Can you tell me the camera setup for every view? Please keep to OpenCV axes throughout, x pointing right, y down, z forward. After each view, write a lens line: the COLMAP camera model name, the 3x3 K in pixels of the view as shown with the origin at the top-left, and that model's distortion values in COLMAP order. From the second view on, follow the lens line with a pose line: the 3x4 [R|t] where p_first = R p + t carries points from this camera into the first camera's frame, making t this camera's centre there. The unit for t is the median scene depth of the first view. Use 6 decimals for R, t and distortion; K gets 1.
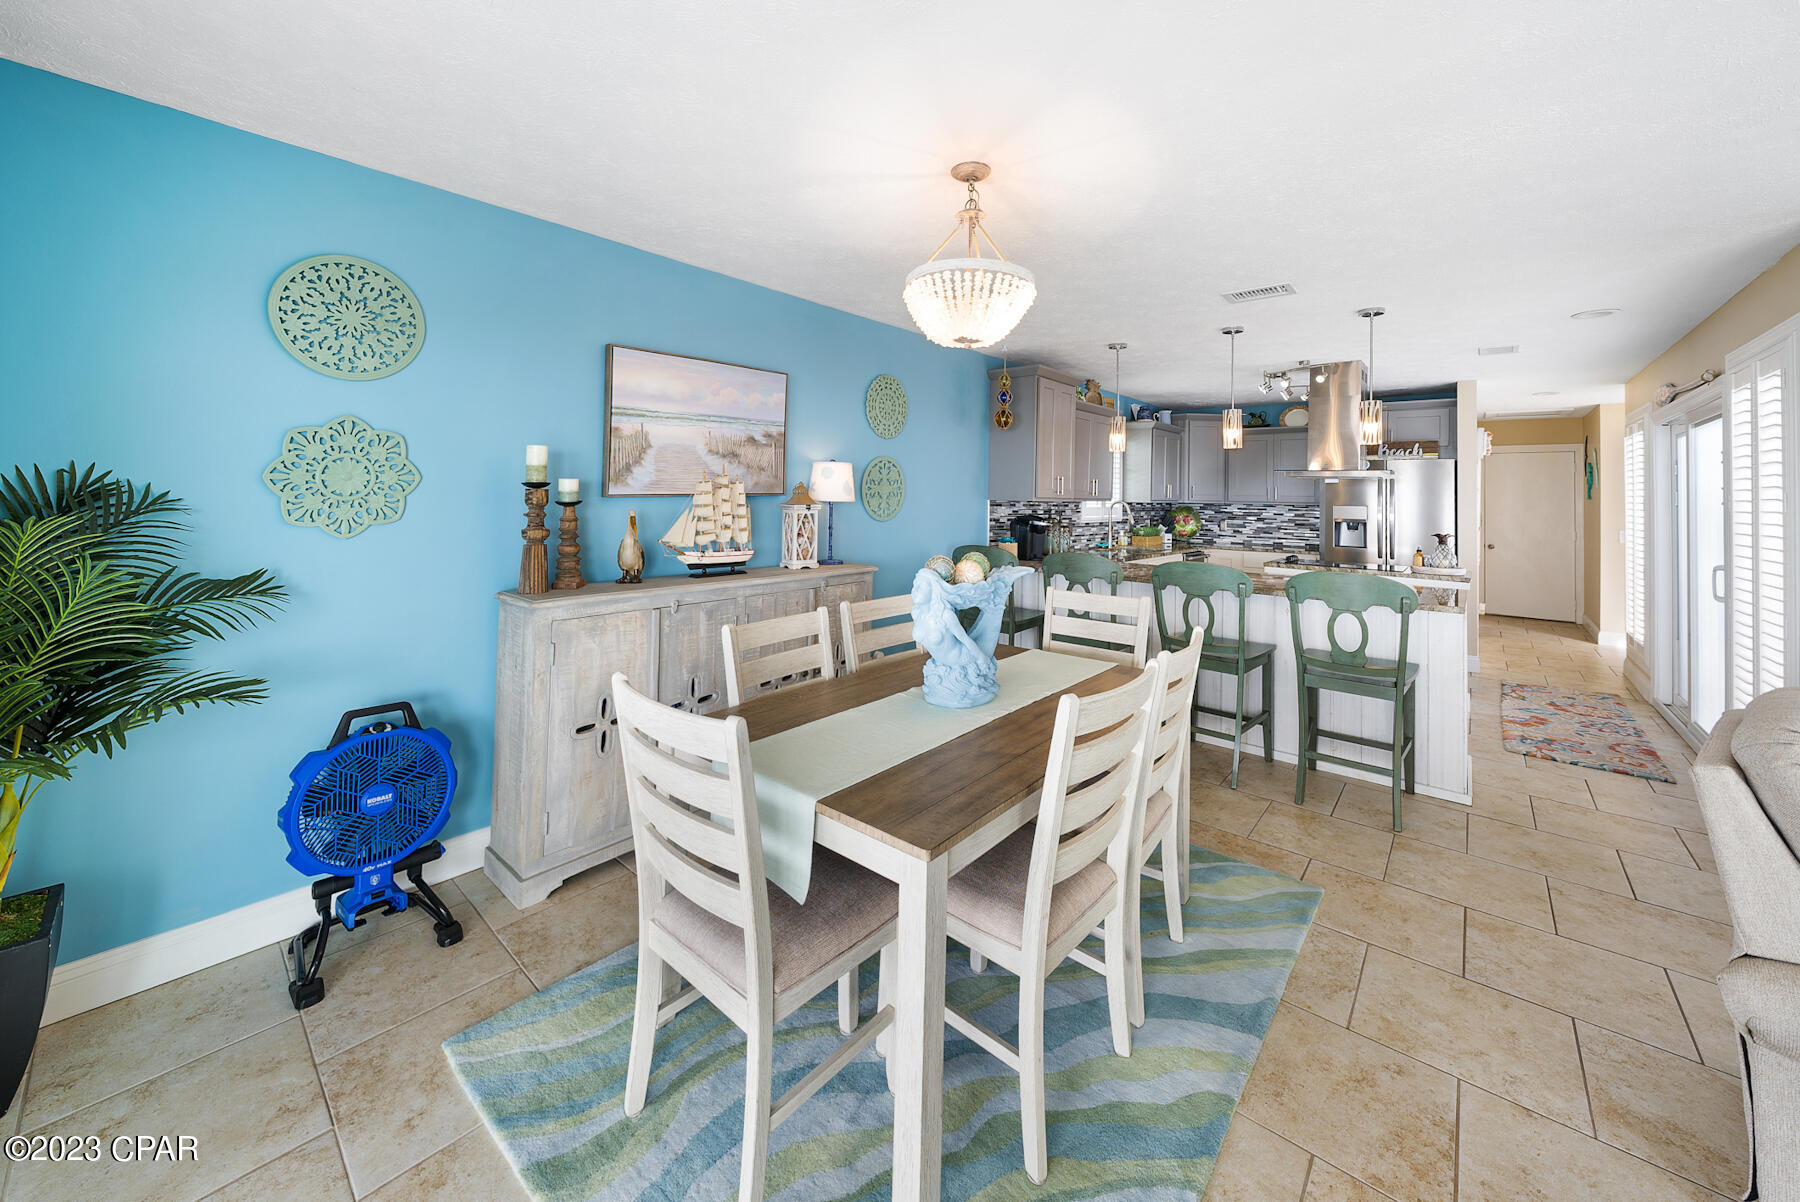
lens RADIAL K [[648.5, 0, 896.7], [0, 648.5, 486.1], [0, 0, 1]] dist [-0.006182, -0.000185]
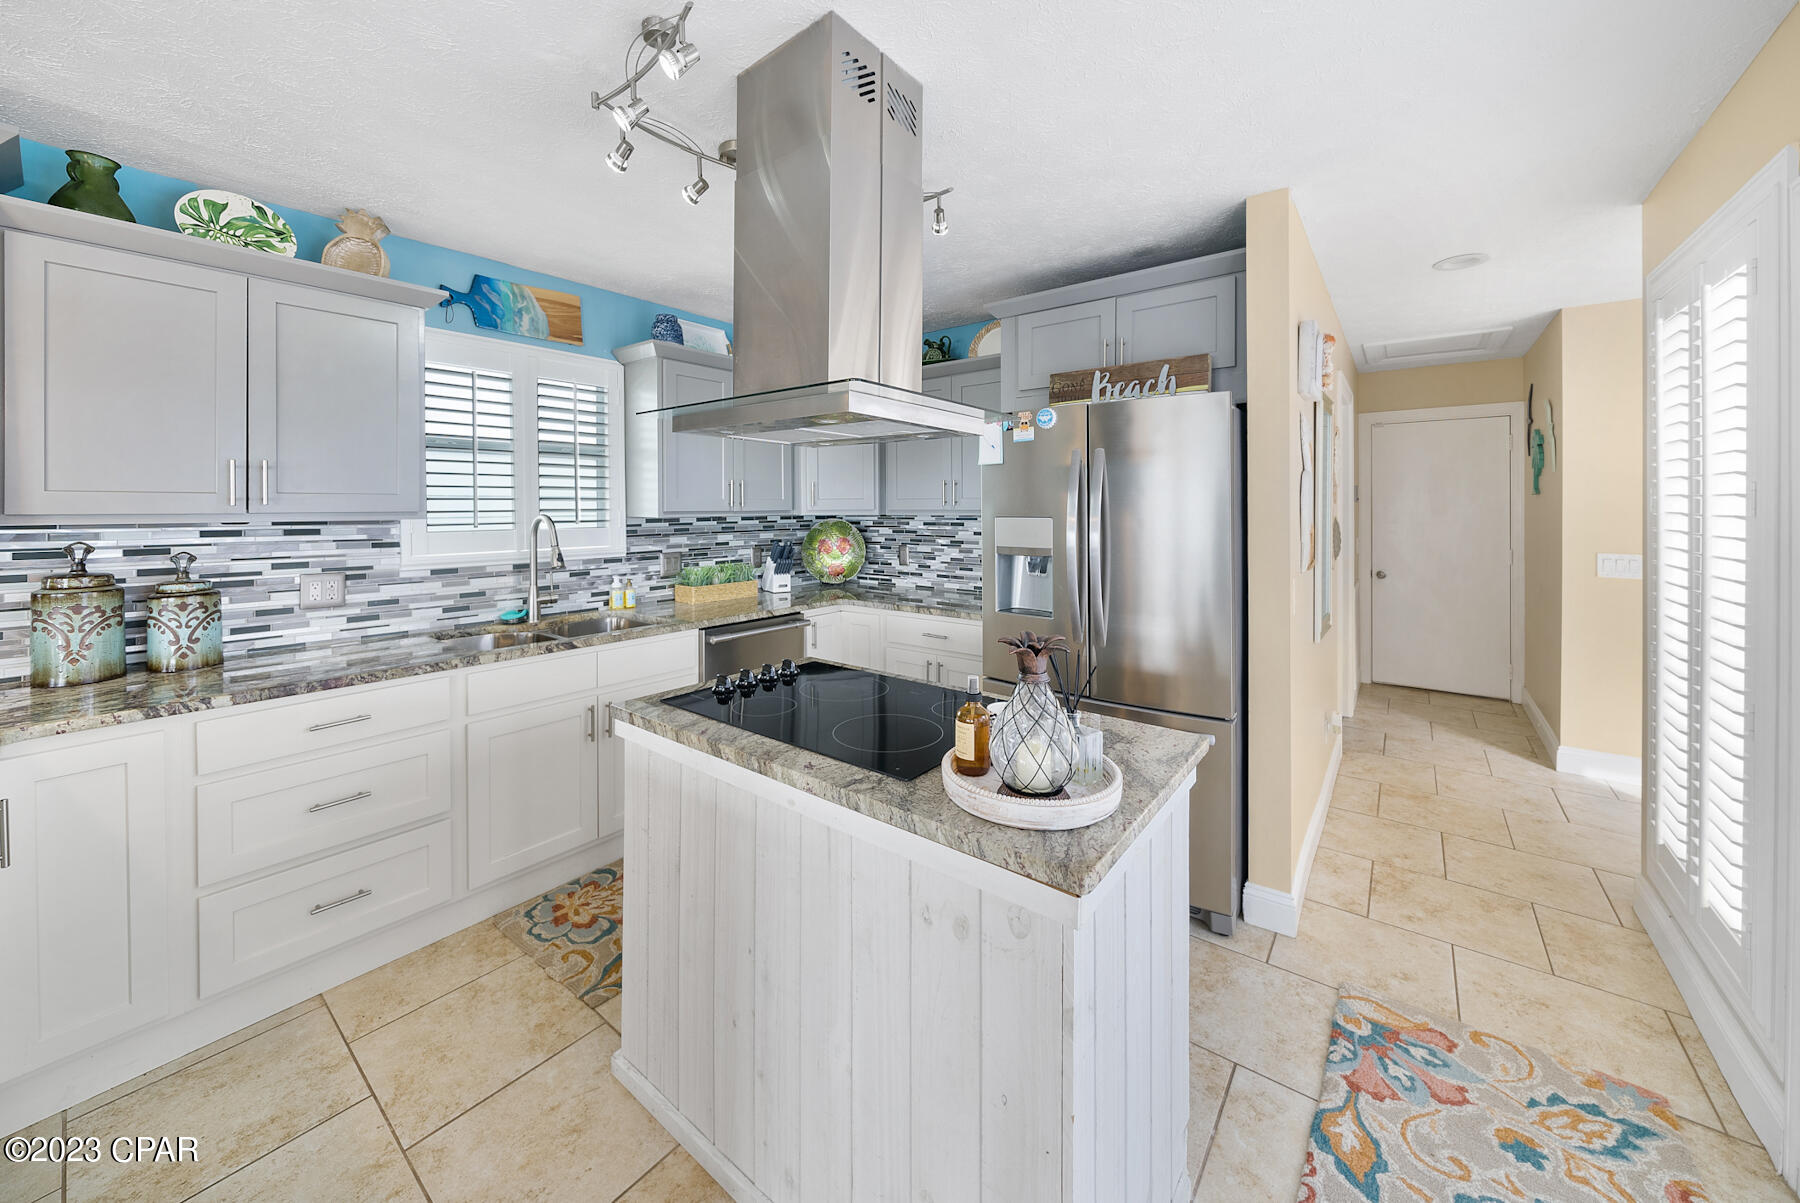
lens RADIAL K [[648.5, 0, 900.0], [0, 648.5, 513.5], [0, 0, 1]] dist [-0.006182, -0.000185]
pose [[0.998053, -0.021156, 0.058674, 0.482500], [0.019868, 0.999550, 0.022459, 0.013886], [-0.059123, -0.021249, 0.998025, 0.467438]]
